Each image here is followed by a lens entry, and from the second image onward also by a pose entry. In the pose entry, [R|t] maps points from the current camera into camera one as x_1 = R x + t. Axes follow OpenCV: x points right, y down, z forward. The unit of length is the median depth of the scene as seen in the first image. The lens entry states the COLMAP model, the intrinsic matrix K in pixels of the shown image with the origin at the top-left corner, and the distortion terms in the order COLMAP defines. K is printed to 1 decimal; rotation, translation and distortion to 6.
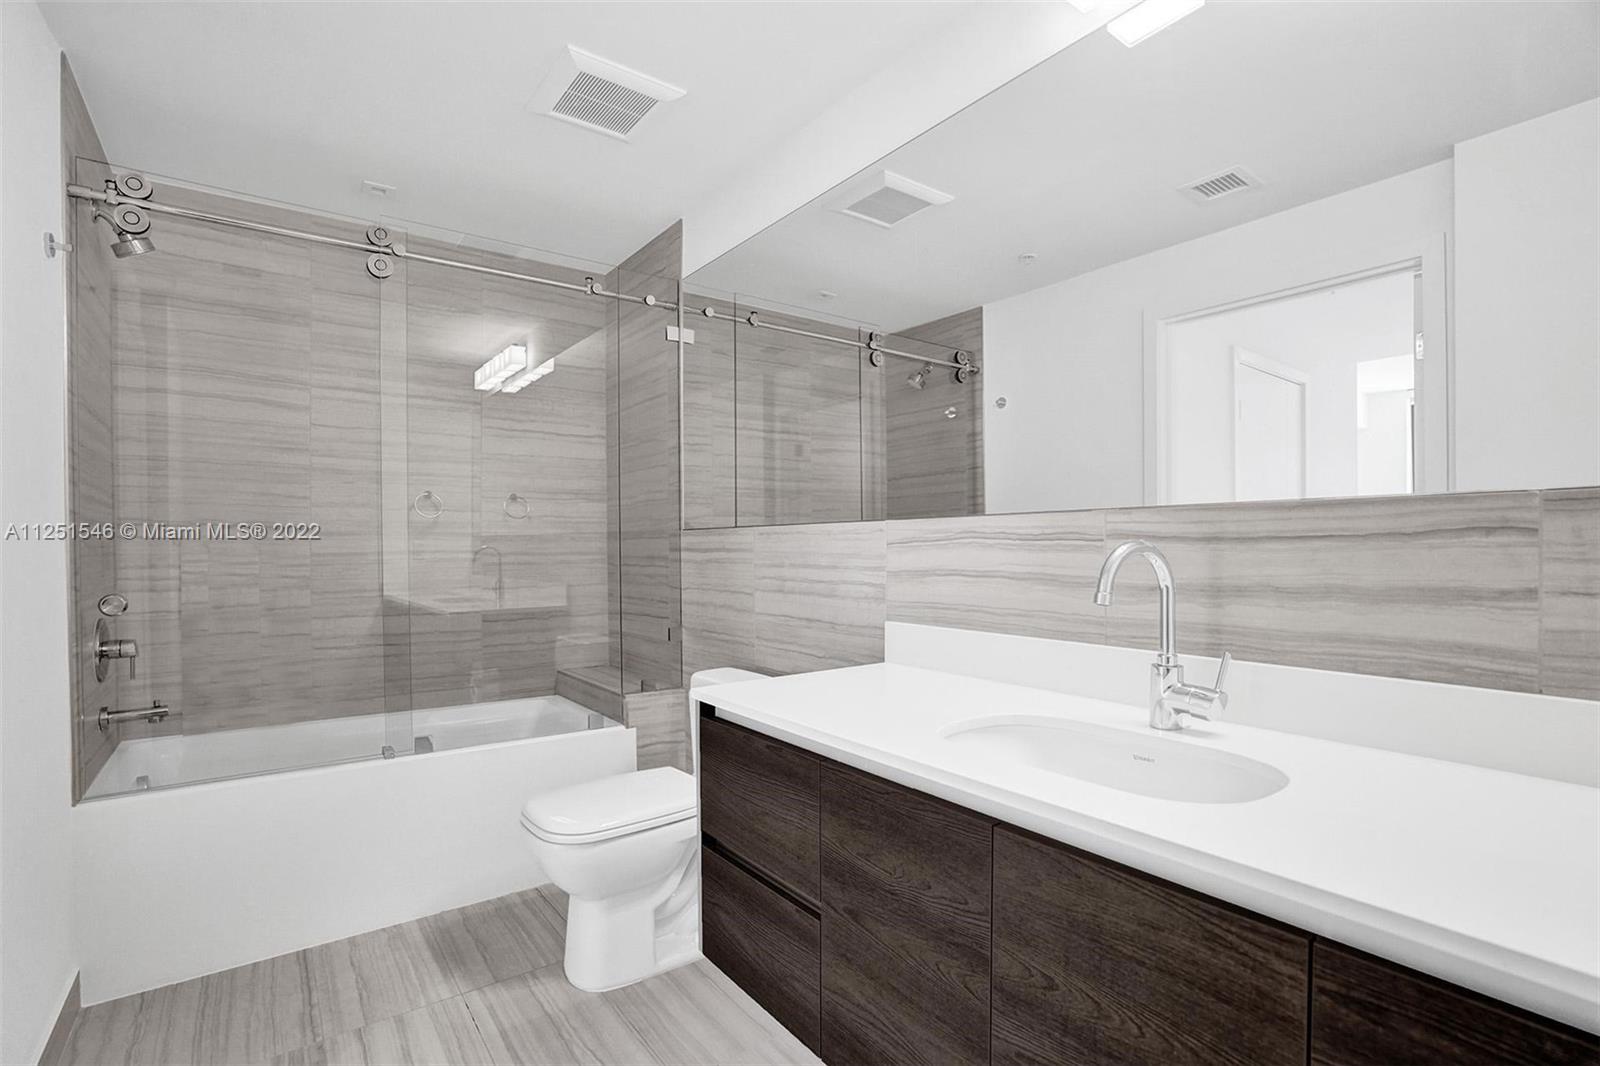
lens RADIAL K [[751.0, 0, 801.4], [0, 751.0, 541.3], [0, 0, 1]] dist [-0.057355, 0.021408]
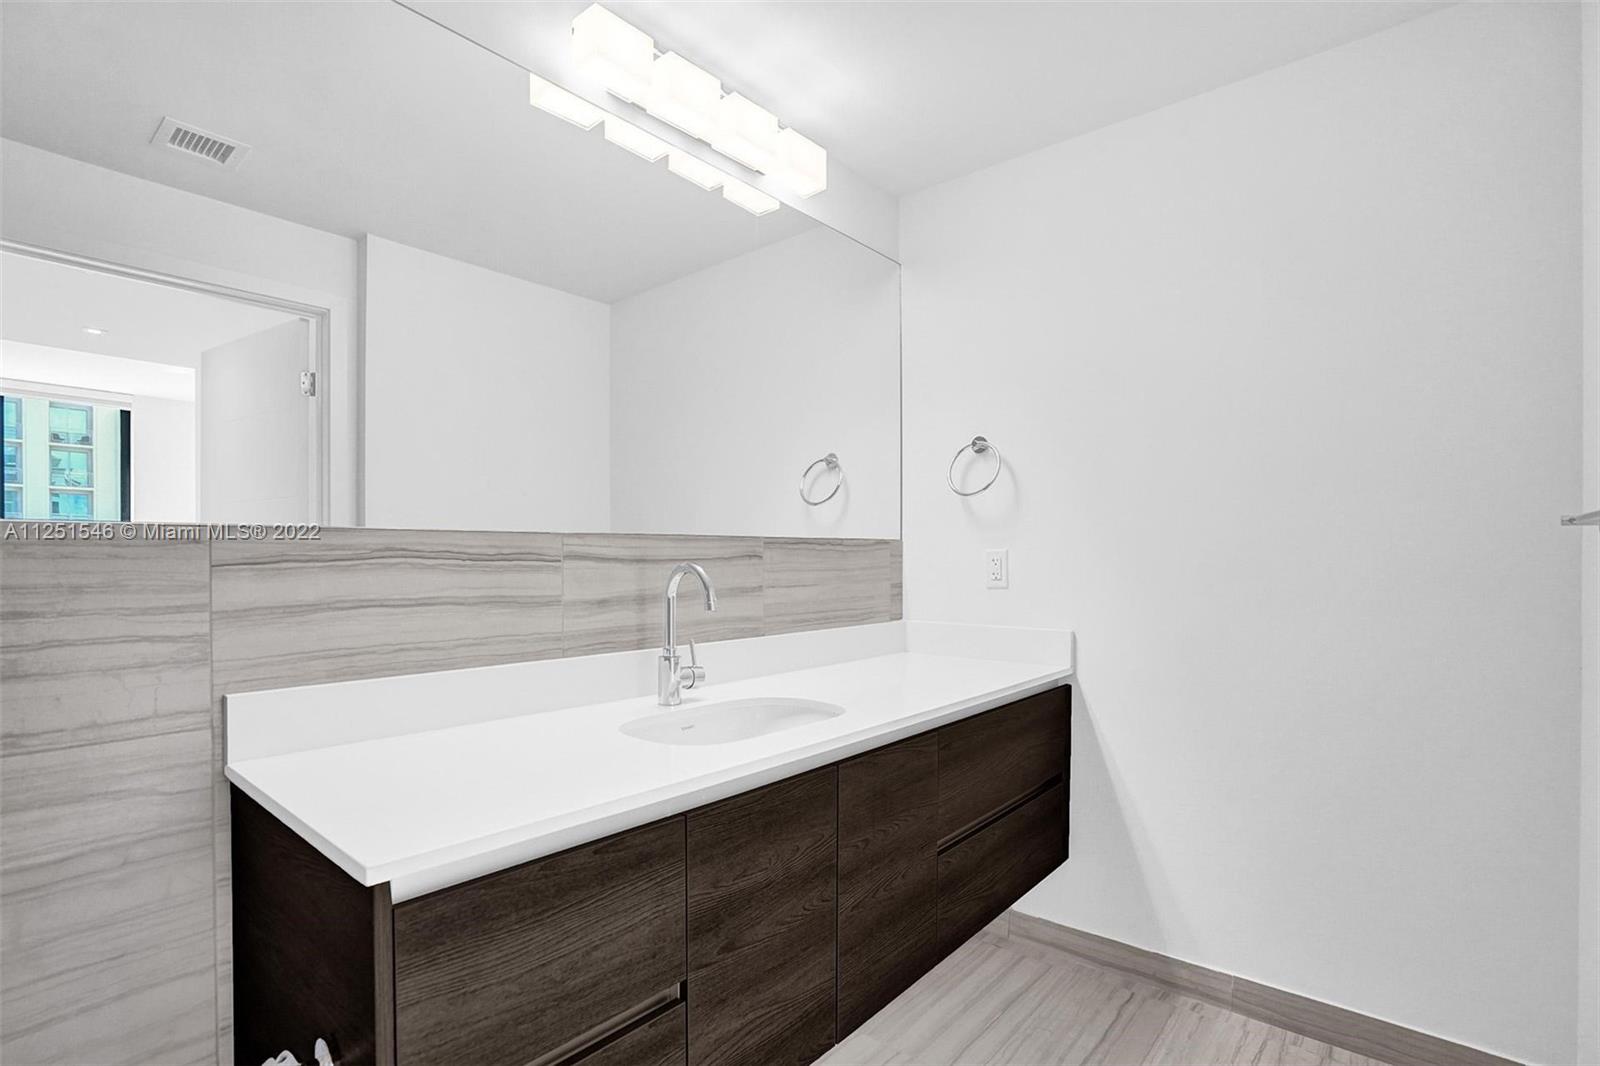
lens RADIAL K [[751.0, 0, 801.4], [0, 751.0, 541.4], [0, 0, 1]] dist [-0.057355, 0.021408]
pose [[-0.222283, 0.024568, 0.974673, -0.911401], [-0.004420, 0.999647, -0.026206, -0.003585], [-0.974972, -0.010133, -0.222096, 1.128964]]
